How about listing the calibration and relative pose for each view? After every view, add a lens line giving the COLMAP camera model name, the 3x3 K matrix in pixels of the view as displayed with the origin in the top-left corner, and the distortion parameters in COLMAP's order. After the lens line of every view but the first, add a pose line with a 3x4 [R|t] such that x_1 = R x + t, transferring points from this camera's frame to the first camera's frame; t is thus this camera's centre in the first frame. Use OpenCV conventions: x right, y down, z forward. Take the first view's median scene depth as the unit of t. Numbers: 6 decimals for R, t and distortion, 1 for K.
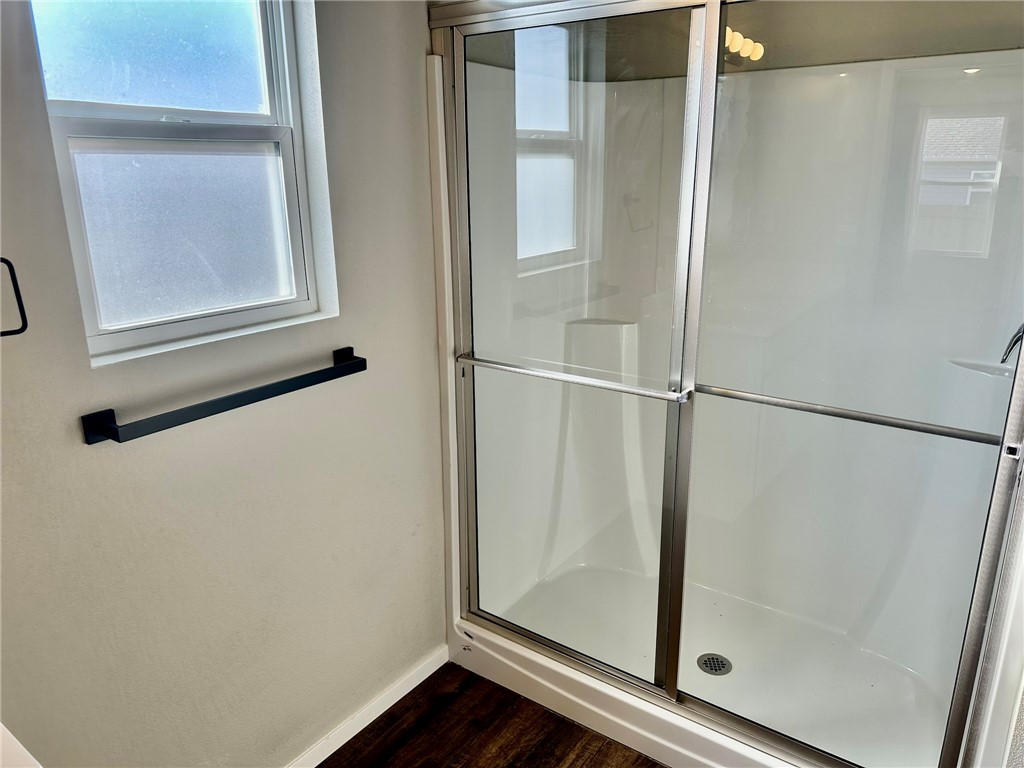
lens RADIAL K [[724.8, 0, 520.3], [0, 724.8, 384.2], [0, 0, 1]] dist [0.059968, -0.070662]
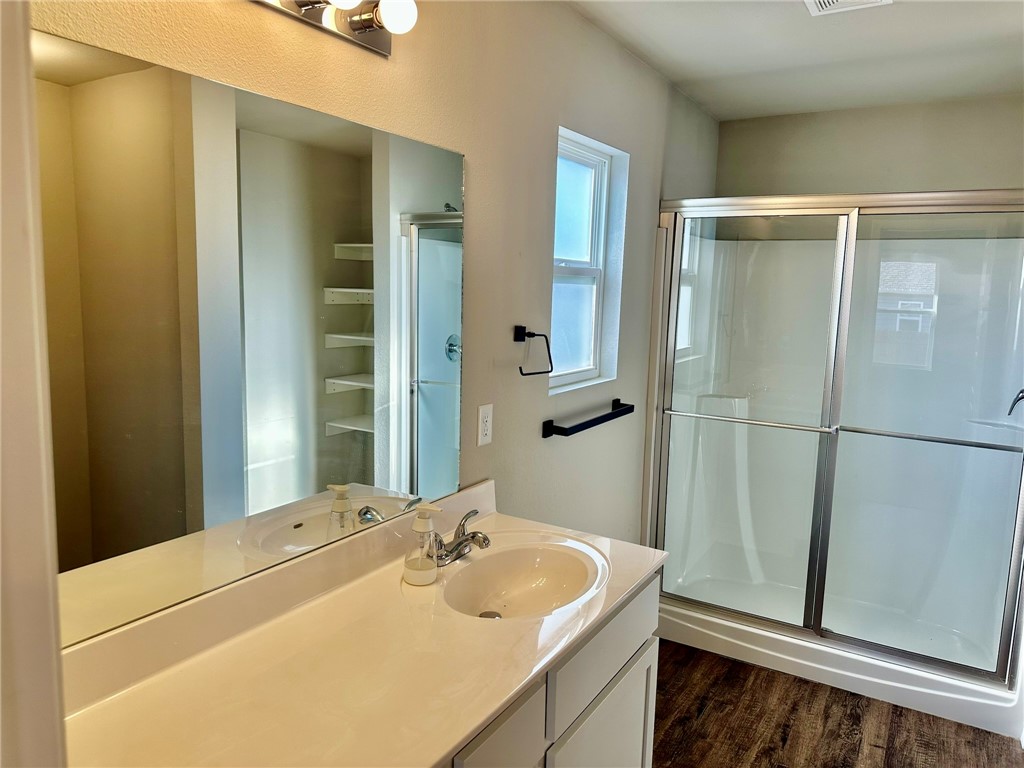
lens RADIAL K [[724.8, 0, 504.7], [0, 724.8, 382.2], [0, 0, 1]] dist [0.059968, -0.070662]
pose [[0.997538, 0.020378, 0.067102, -0.454719], [-0.009653, 0.987642, -0.156430, 0.127489], [-0.069460, 0.155397, 0.985407, -0.439555]]
